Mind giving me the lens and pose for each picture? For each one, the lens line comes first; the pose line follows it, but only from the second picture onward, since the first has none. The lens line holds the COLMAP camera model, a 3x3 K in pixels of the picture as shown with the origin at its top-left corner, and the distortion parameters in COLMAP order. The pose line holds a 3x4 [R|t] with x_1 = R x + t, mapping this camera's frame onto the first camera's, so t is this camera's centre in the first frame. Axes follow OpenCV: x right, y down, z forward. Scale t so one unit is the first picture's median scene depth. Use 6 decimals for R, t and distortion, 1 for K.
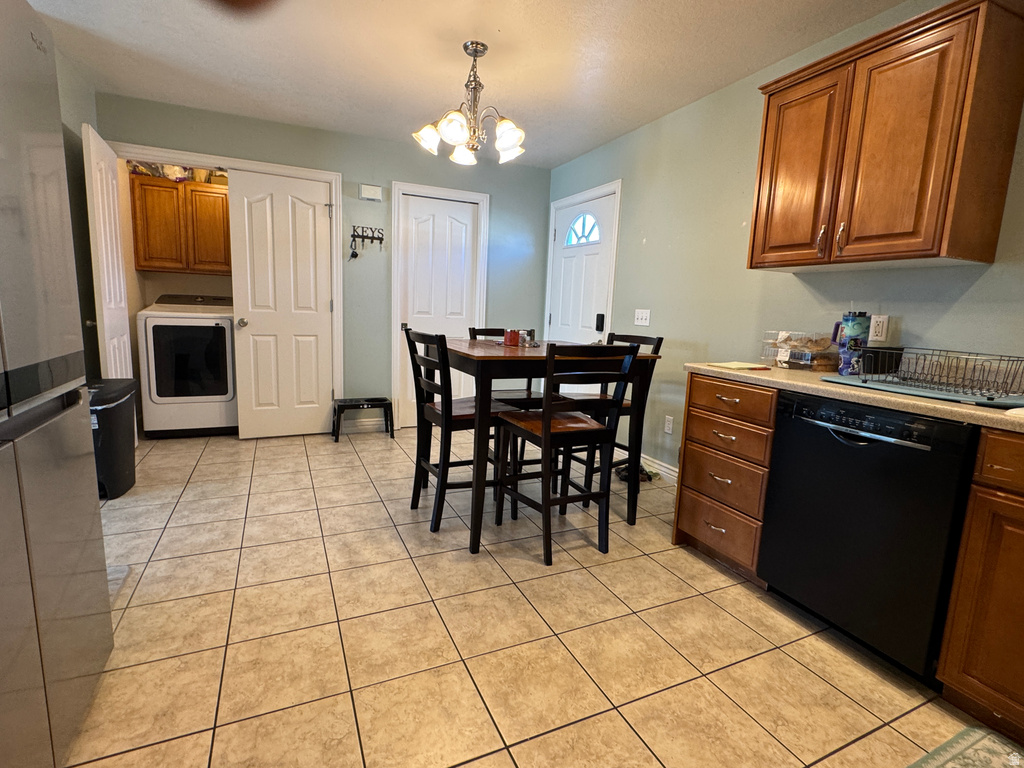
lens RADIAL K [[497.3, 0, 514.7], [0, 497.3, 381.5], [0, 0, 1]] dist [-0.001228, -0.001167]
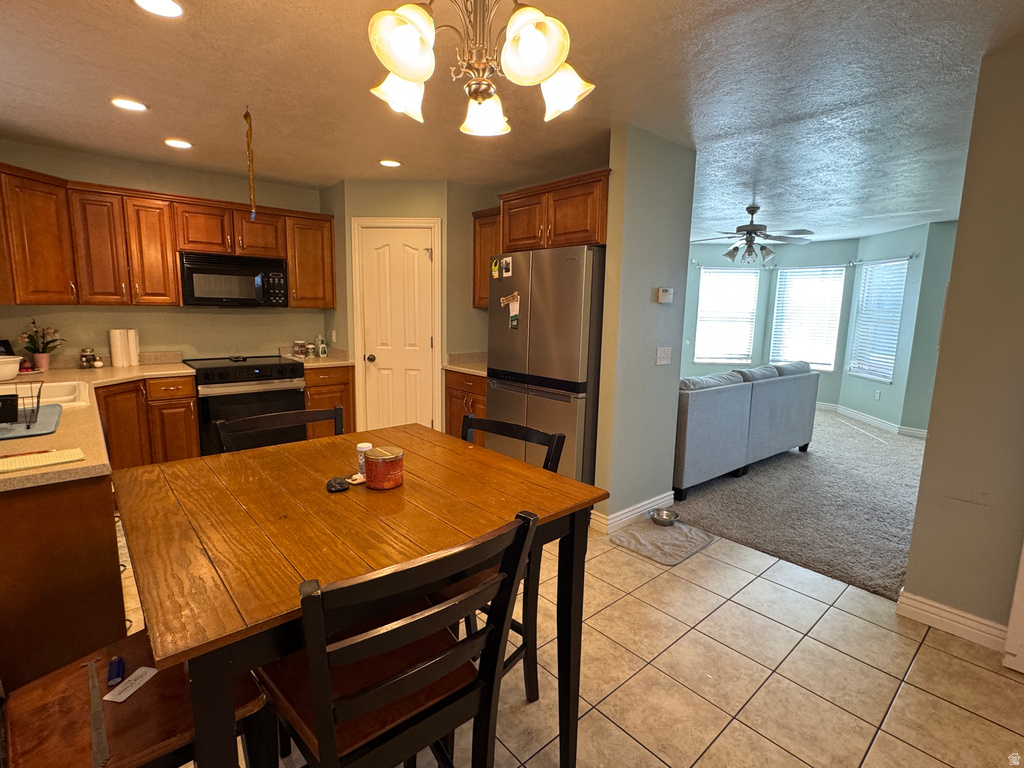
lens RADIAL K [[497.3, 0, 510.1], [0, 497.3, 383.7], [0, 0, 1]] dist [-0.001228, -0.001167]
pose [[-0.957921, -0.018213, -0.286455, 0.016612], [-0.101728, 0.954747, 0.279479, -0.233867], [0.268402, 0.296859, -0.916425, 1.068439]]
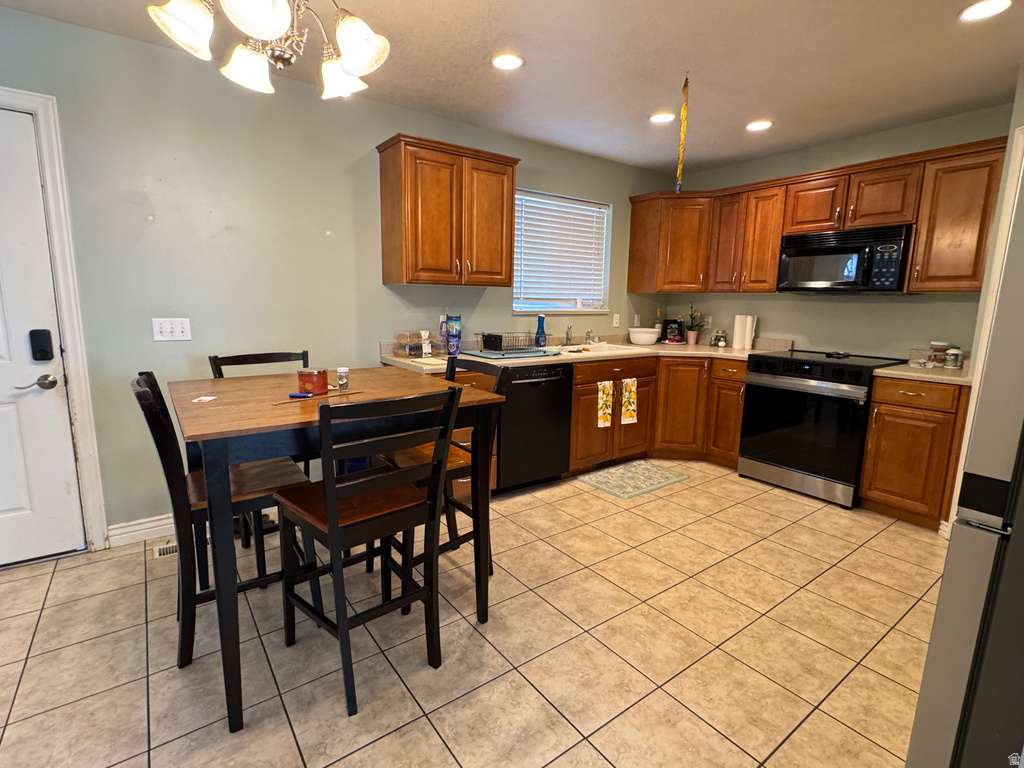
lens RADIAL K [[497.3, 0, 506.6], [0, 497.3, 384.5], [0, 0, 1]] dist [-0.001228, -0.001167]
pose [[-0.190644, -0.208005, 0.959369, -0.508642], [0.121070, 0.964850, 0.233252, -0.153256], [-0.974165, 0.160619, -0.158760, 0.628301]]
